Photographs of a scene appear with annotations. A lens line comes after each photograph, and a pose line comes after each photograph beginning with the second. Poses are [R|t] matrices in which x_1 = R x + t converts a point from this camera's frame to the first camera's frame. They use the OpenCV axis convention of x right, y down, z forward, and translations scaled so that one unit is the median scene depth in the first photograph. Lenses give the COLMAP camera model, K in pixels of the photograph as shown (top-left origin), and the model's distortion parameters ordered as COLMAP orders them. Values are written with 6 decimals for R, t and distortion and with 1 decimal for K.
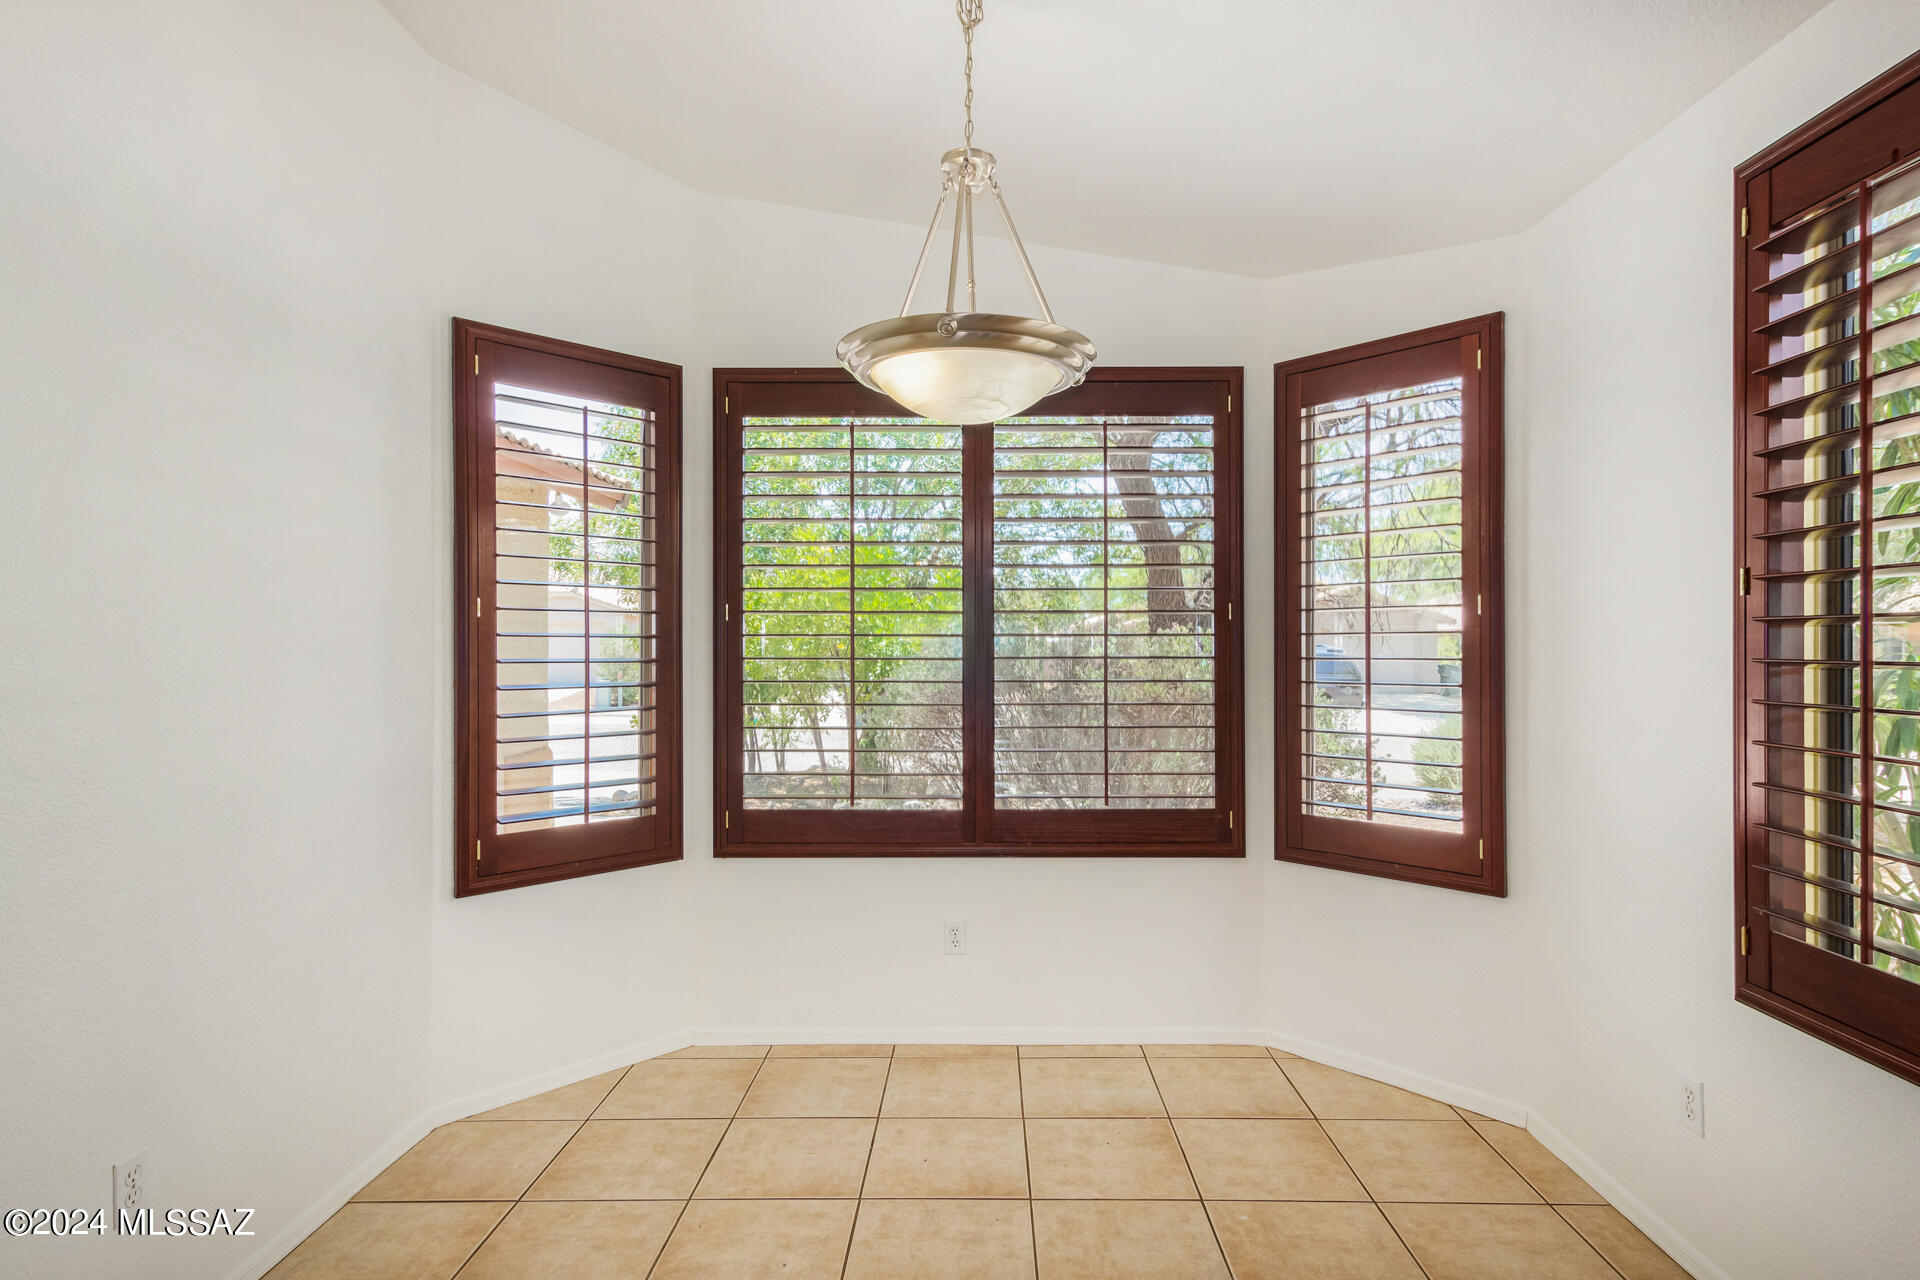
lens RADIAL K [[976.1, 0, 964.3], [0, 976.1, 648.7], [0, 0, 1]] dist [0.015707, 0.000513]
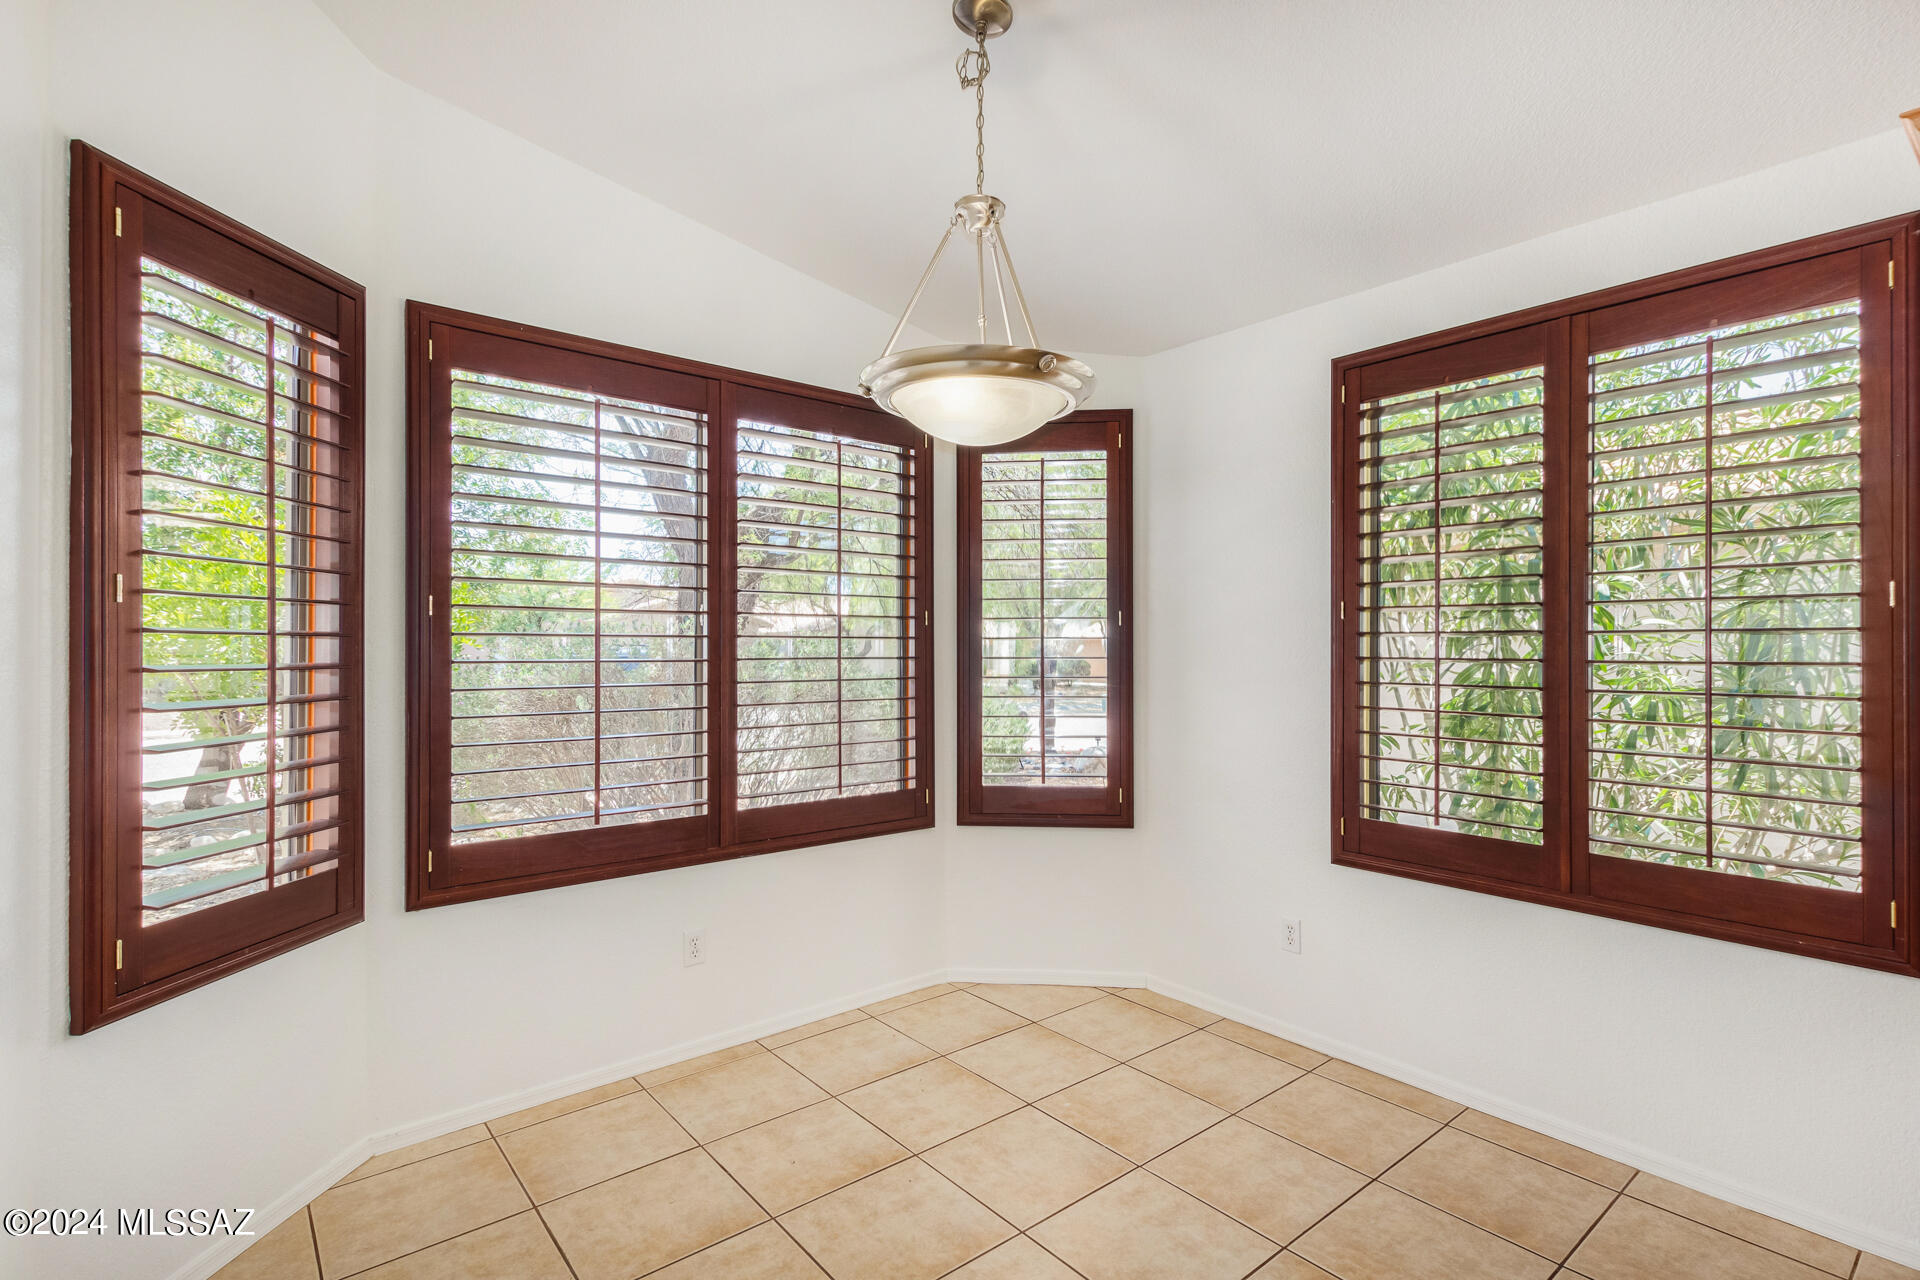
lens RADIAL K [[914.2, 0, 959.3], [0, 914.2, 646.5], [0, 0, 1]] dist [0.013555, -0.004815]
pose [[0.763669, 0.001999, 0.645605, -0.444413], [0.000108, 0.999995, -0.003225, -0.000872], [-0.645608, 0.002533, 0.763665, 0.150132]]
